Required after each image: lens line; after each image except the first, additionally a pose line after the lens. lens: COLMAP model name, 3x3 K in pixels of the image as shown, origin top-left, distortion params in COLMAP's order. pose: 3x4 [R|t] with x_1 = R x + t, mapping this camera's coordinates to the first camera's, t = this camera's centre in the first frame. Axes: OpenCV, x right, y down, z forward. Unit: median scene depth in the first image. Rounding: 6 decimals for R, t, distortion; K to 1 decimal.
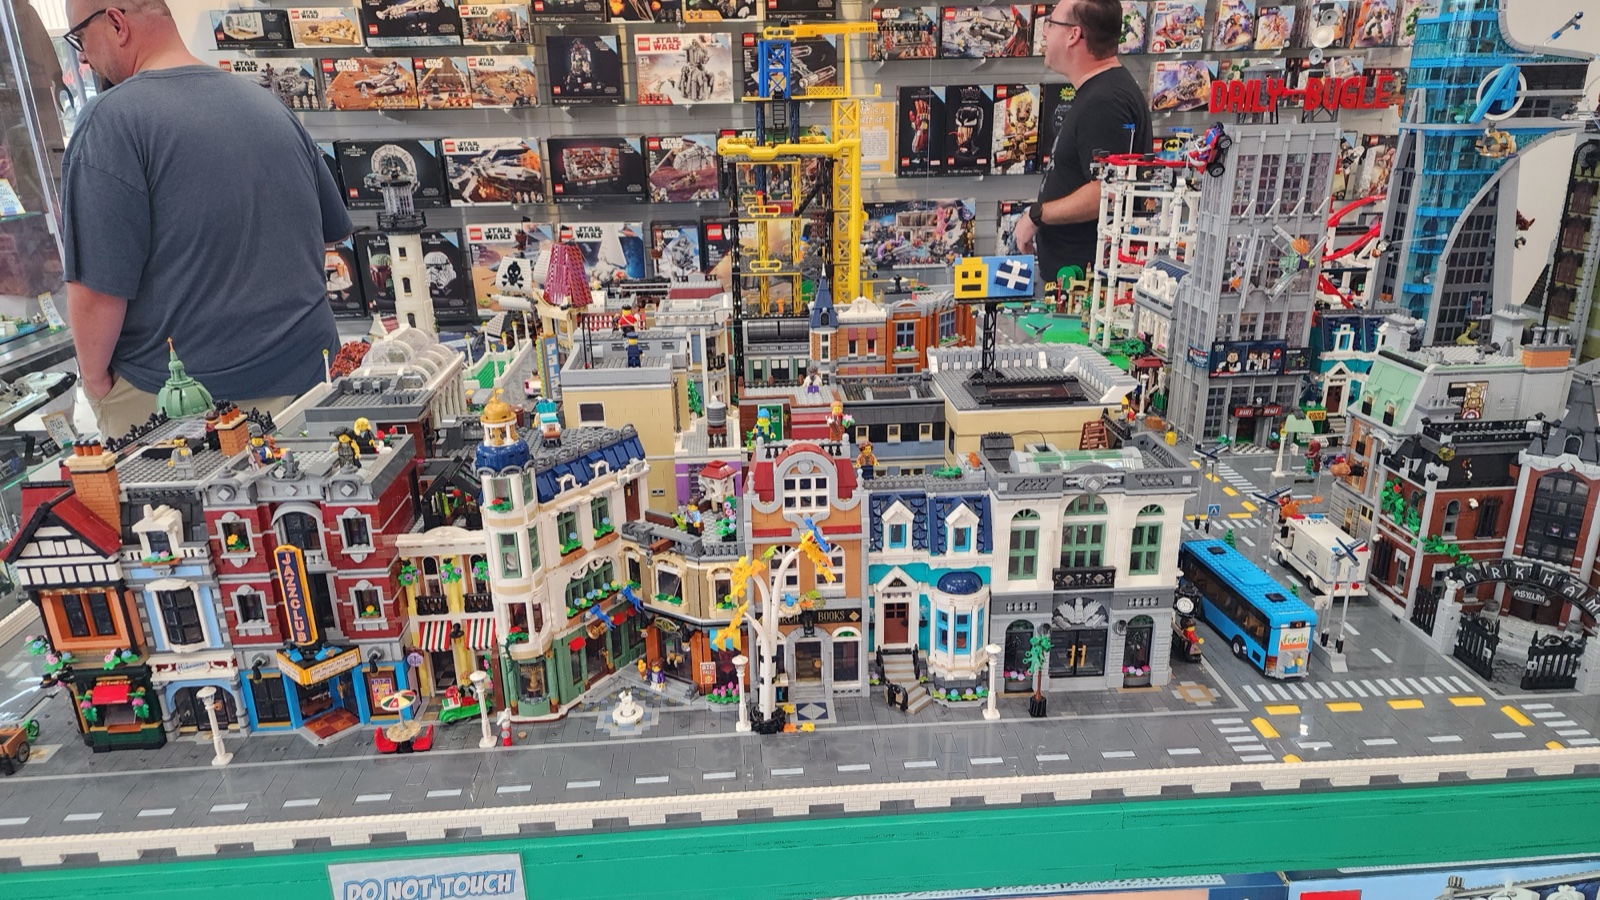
lens RADIAL K [[1104.4, 0, 800.6], [0, 1104.4, 466.3], [0, 0, 1]] dist [0.017376, -0.014945]
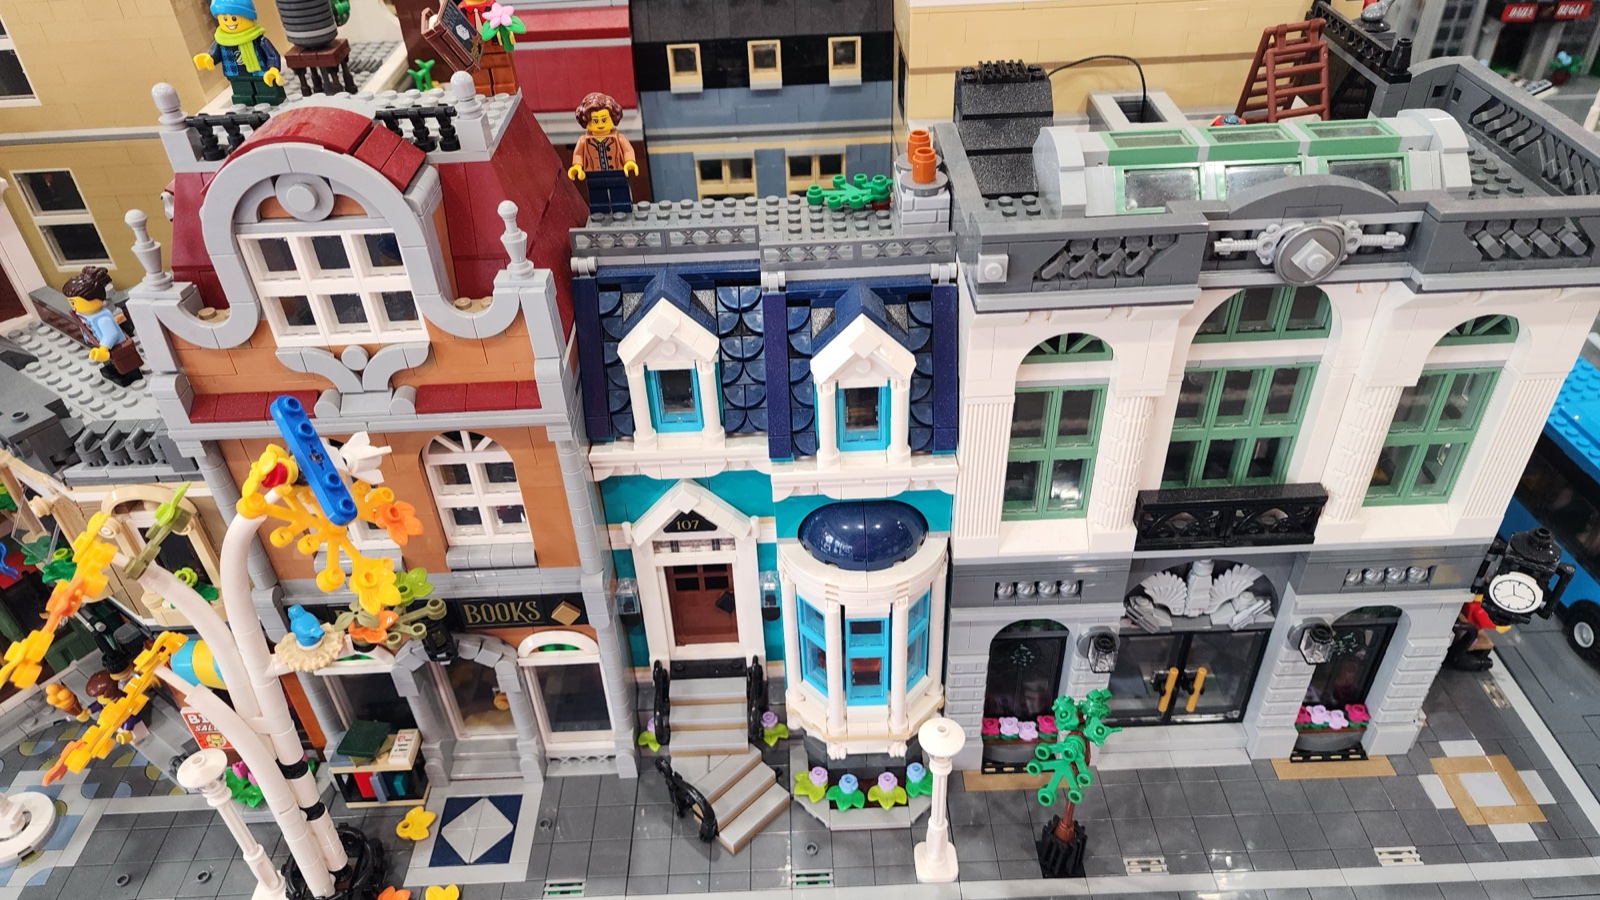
lens RADIAL K [[1104.4, 0, 800.6], [0, 1104.4, 466.3], [0, 0, 1]] dist [0.017376, -0.014945]
pose [[0.998683, 0.012781, -0.049697, 0.141973], [0.003826, 0.947237, 0.320513, -0.023934], [0.051171, -0.320280, 0.945940, 0.678168]]
